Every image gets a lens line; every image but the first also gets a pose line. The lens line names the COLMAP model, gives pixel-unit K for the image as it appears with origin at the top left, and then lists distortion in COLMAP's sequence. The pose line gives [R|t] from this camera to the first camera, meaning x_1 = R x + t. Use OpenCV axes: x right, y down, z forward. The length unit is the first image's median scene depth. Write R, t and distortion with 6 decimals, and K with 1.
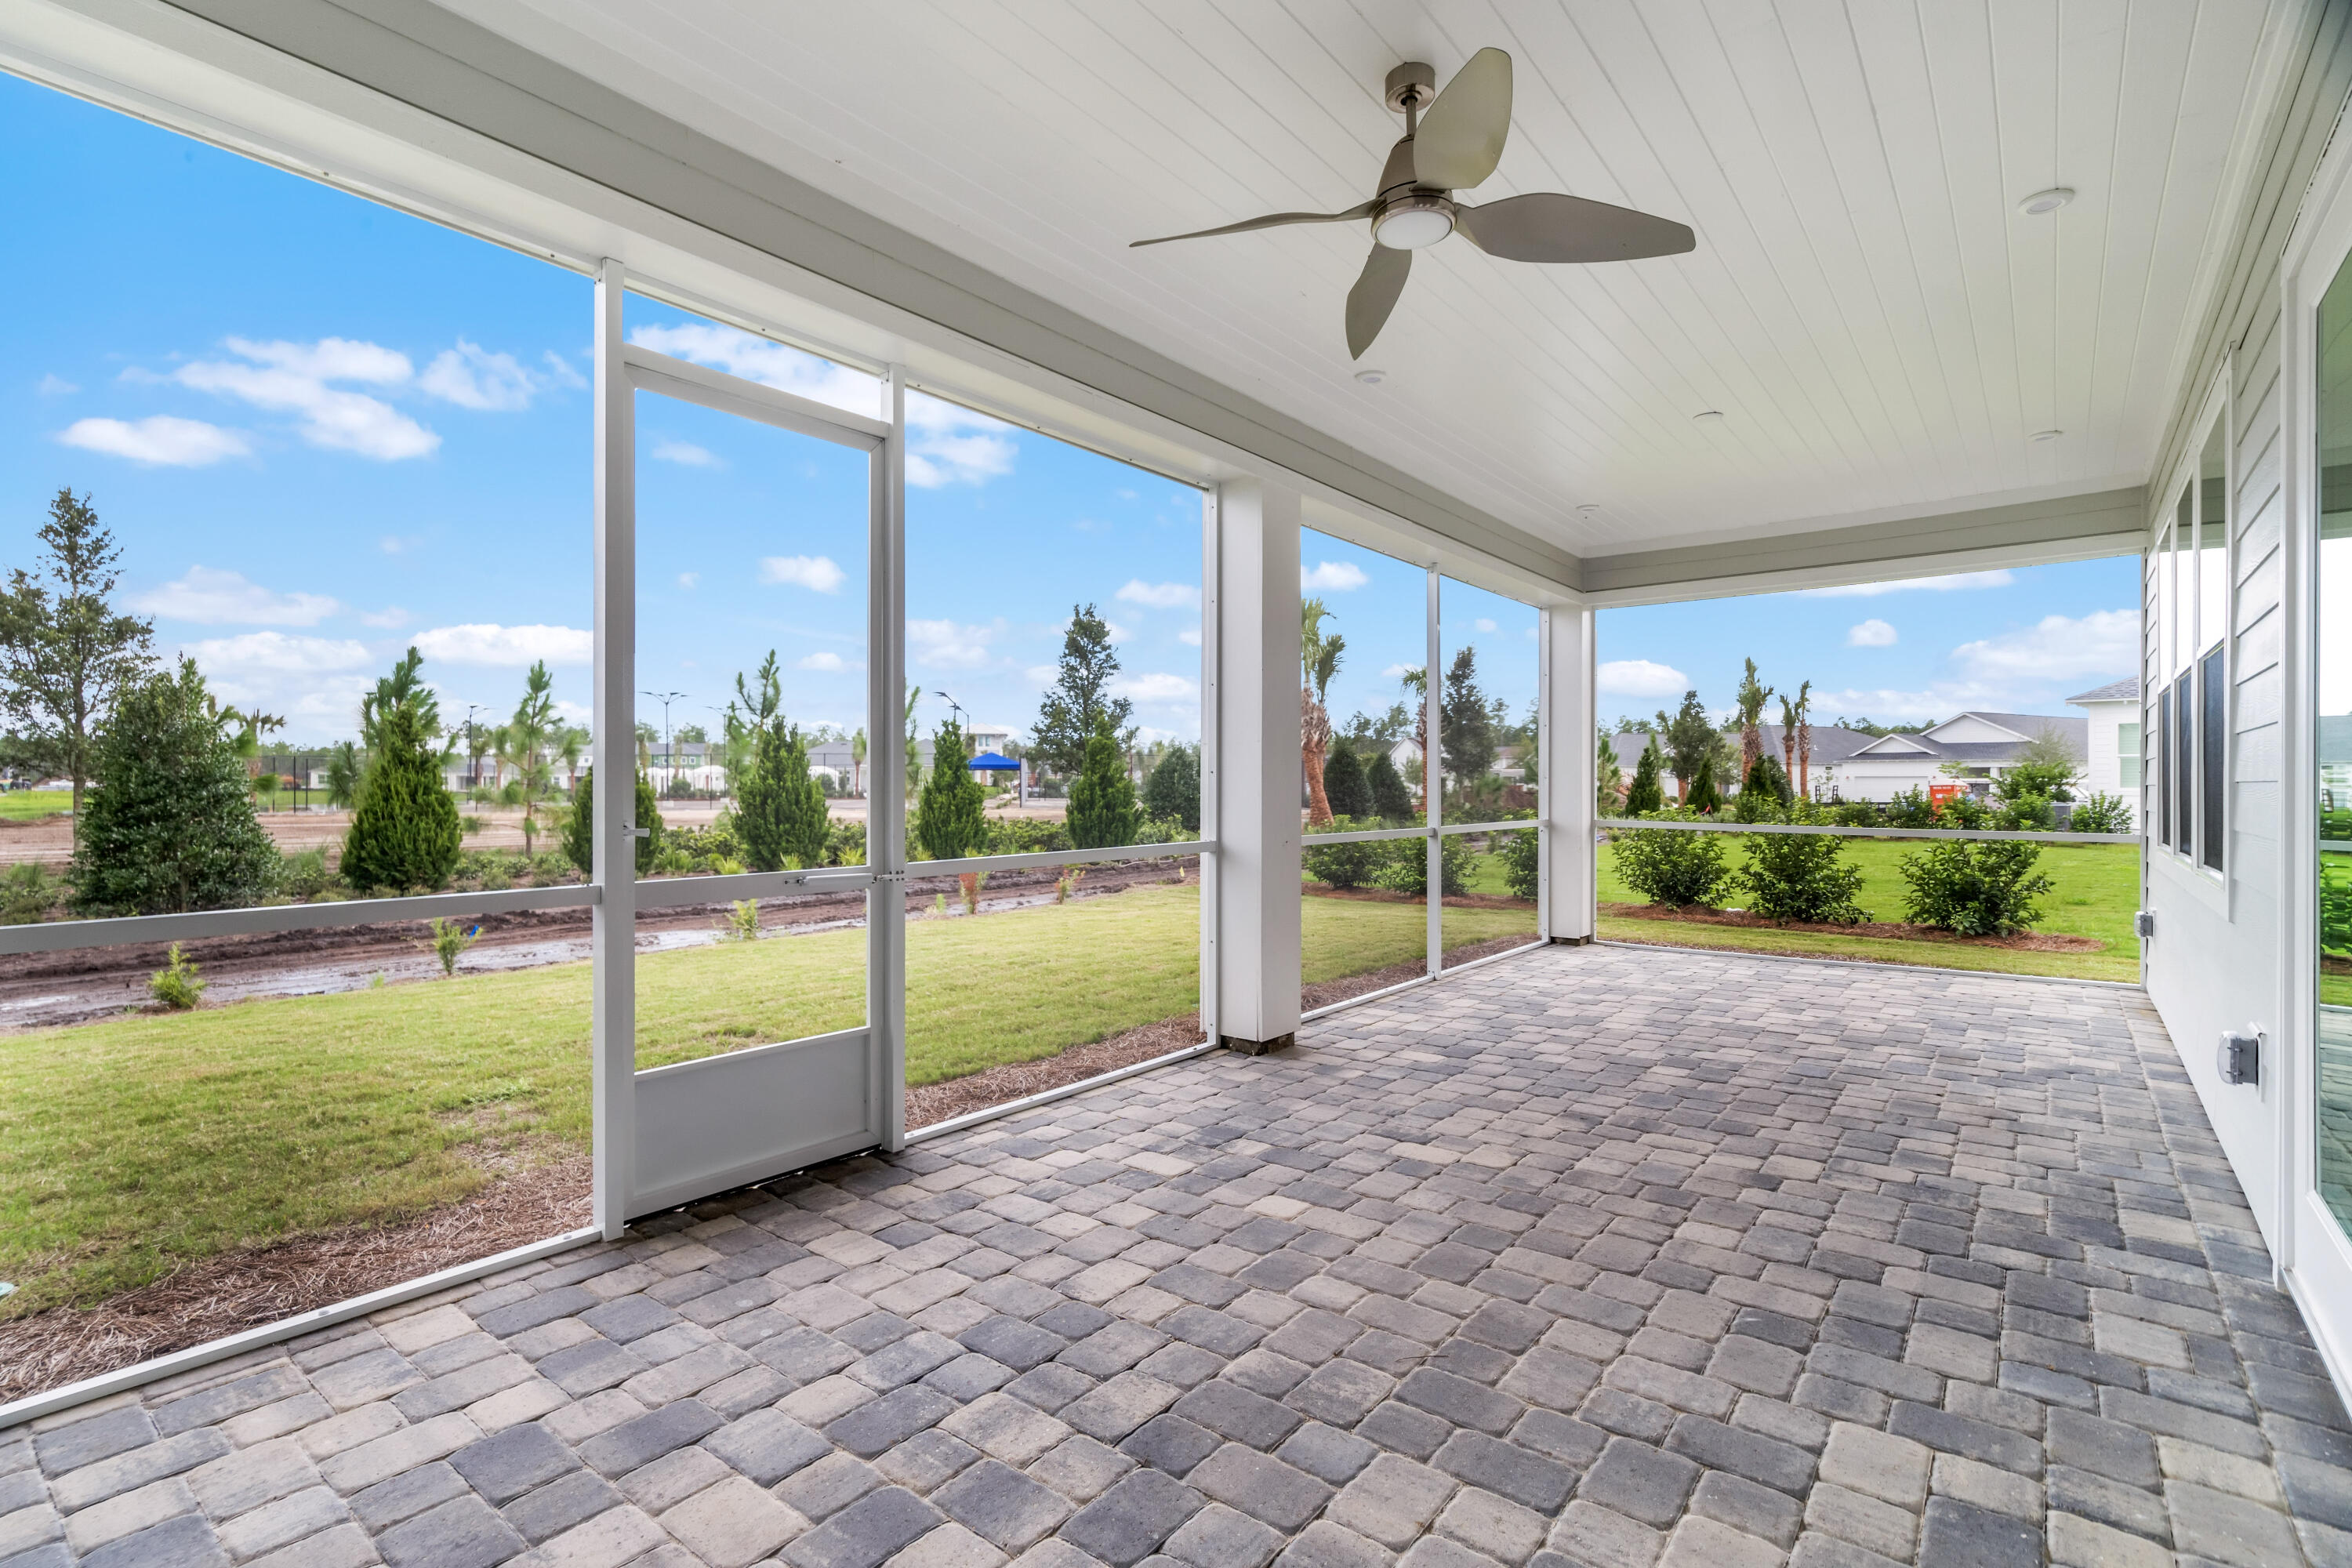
lens RADIAL K [[1095.6, 0, 1159.5], [0, 1095.6, 780.6], [0, 0, 1]] dist [-0.000373, 0.001848]
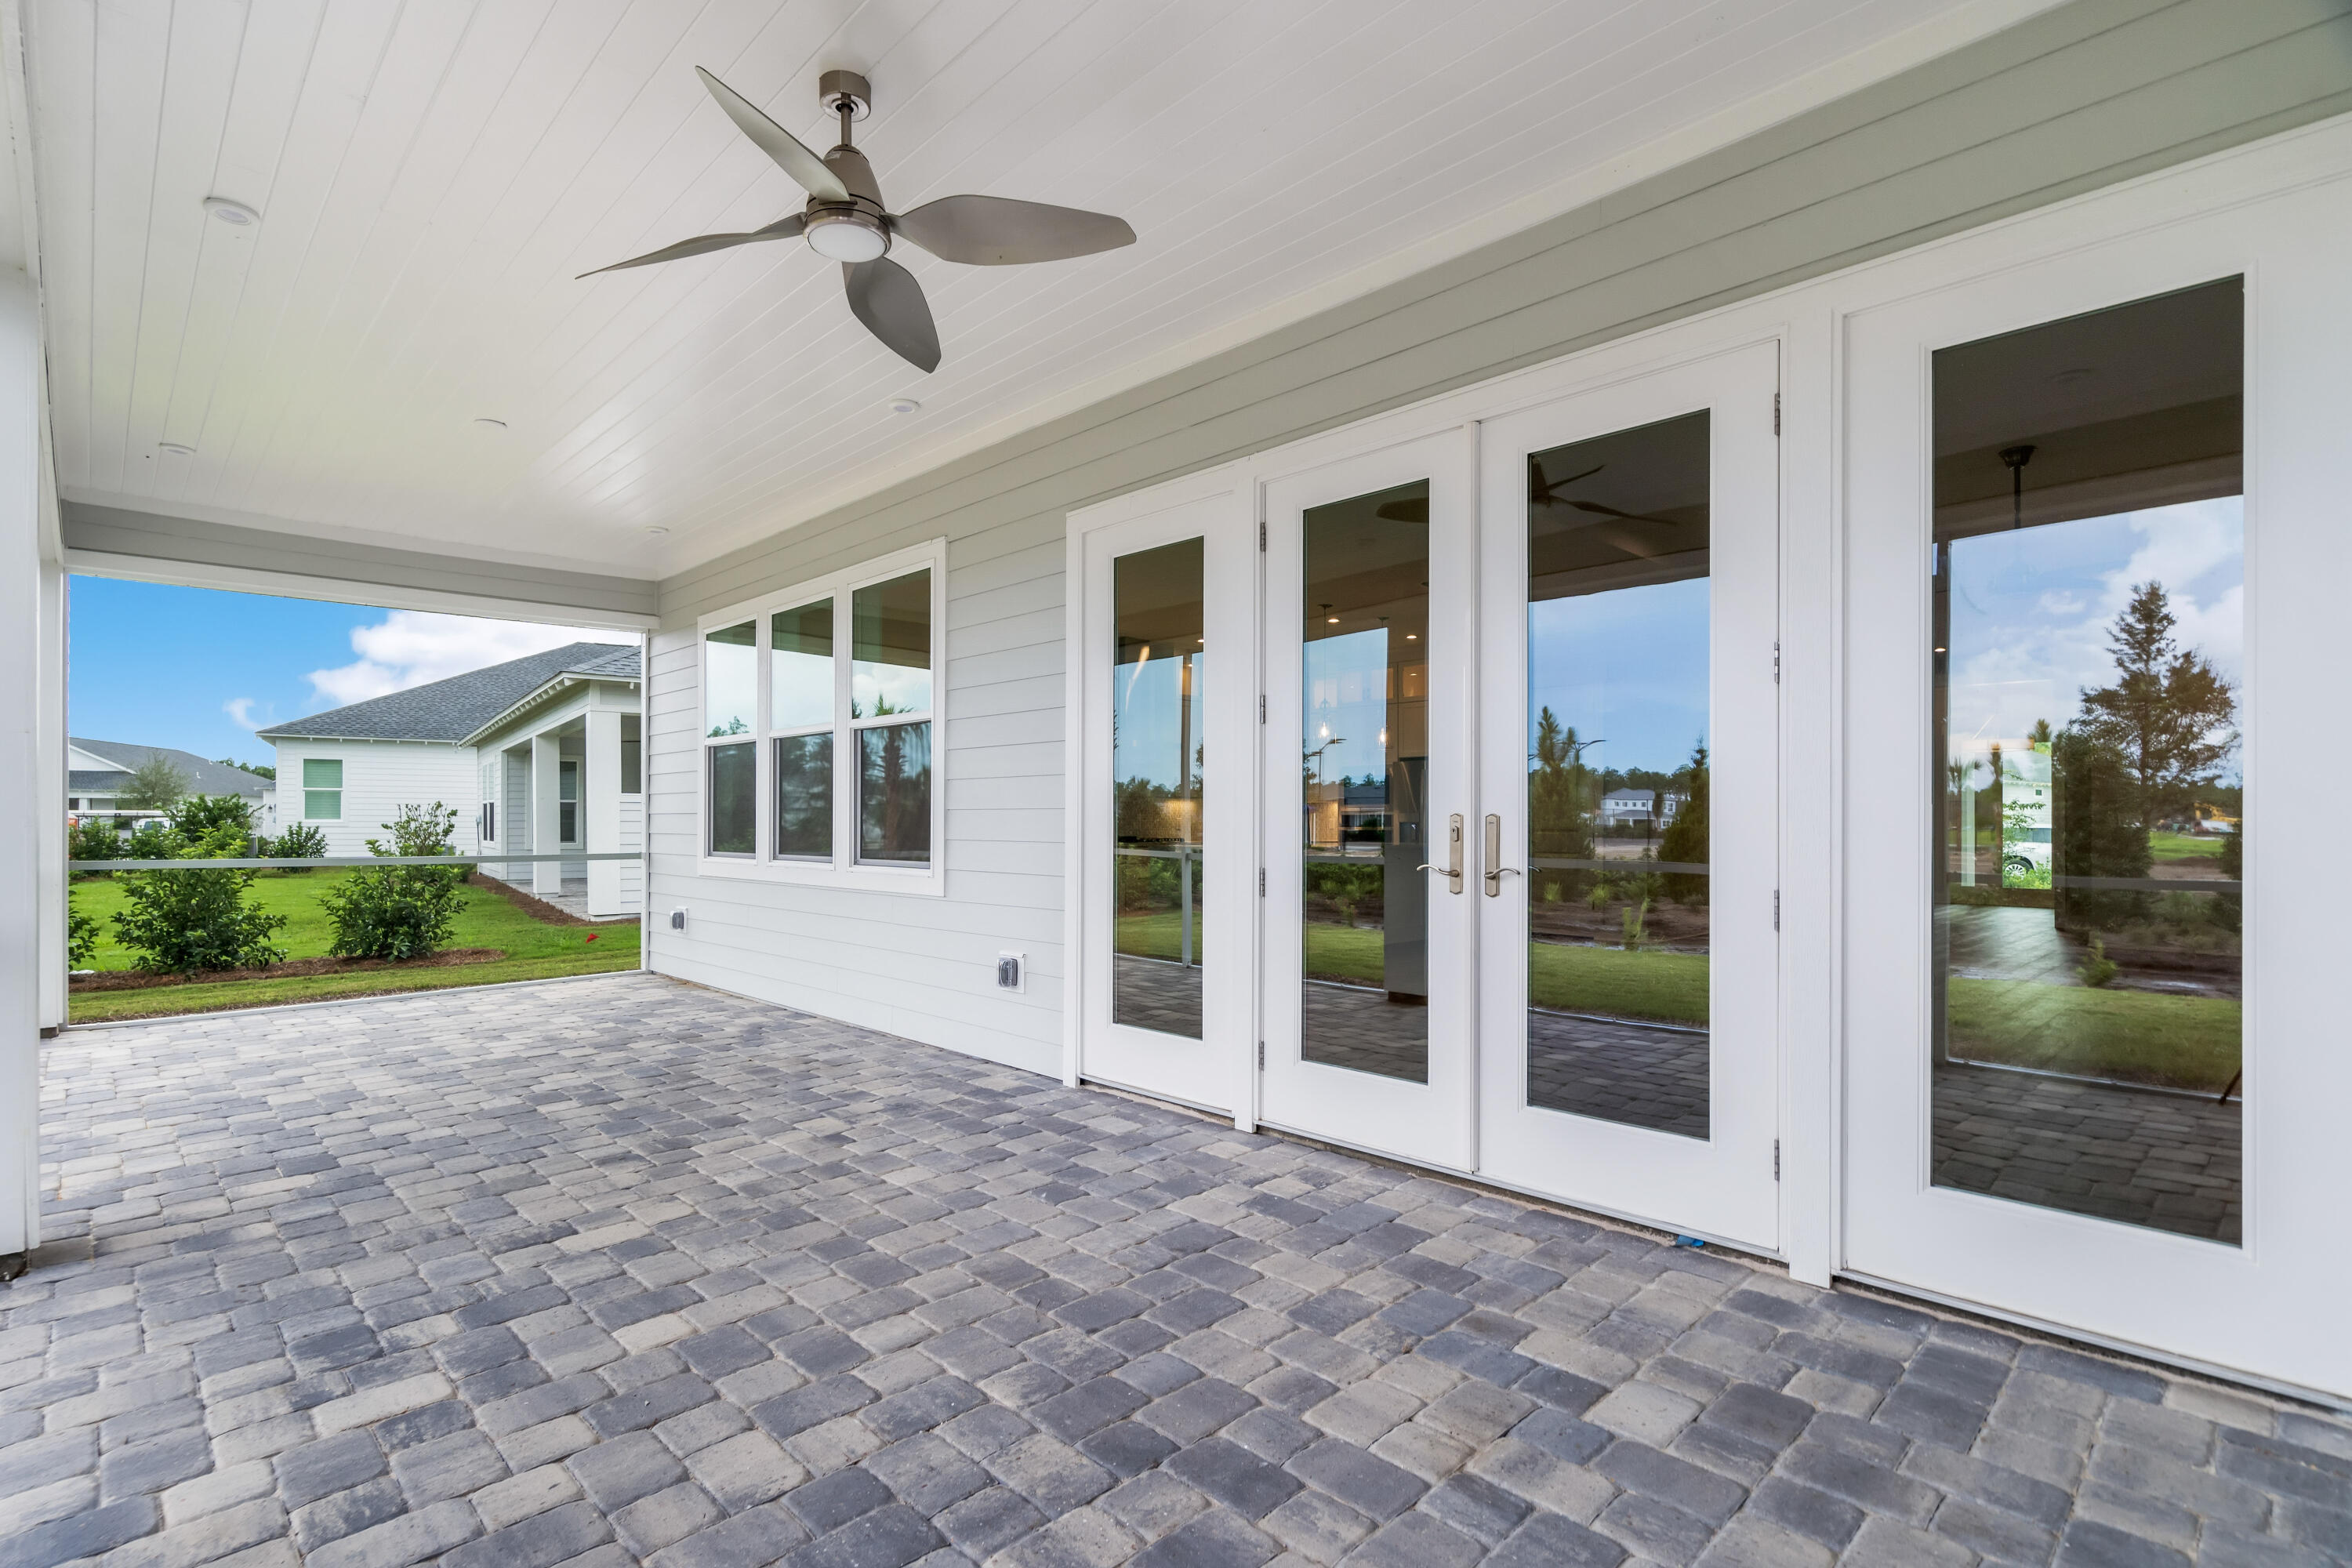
lens RADIAL K [[1095.6, 0, 1158.7], [0, 1095.6, 805.3], [0, 0, 1]] dist [-0.000373, 0.001848]
pose [[0.138229, 0.009149, 0.990358, -0.576097], [-0.001854, 0.999958, -0.008979, 0.012785], [-0.990399, -0.000594, 0.138240, 0.482795]]
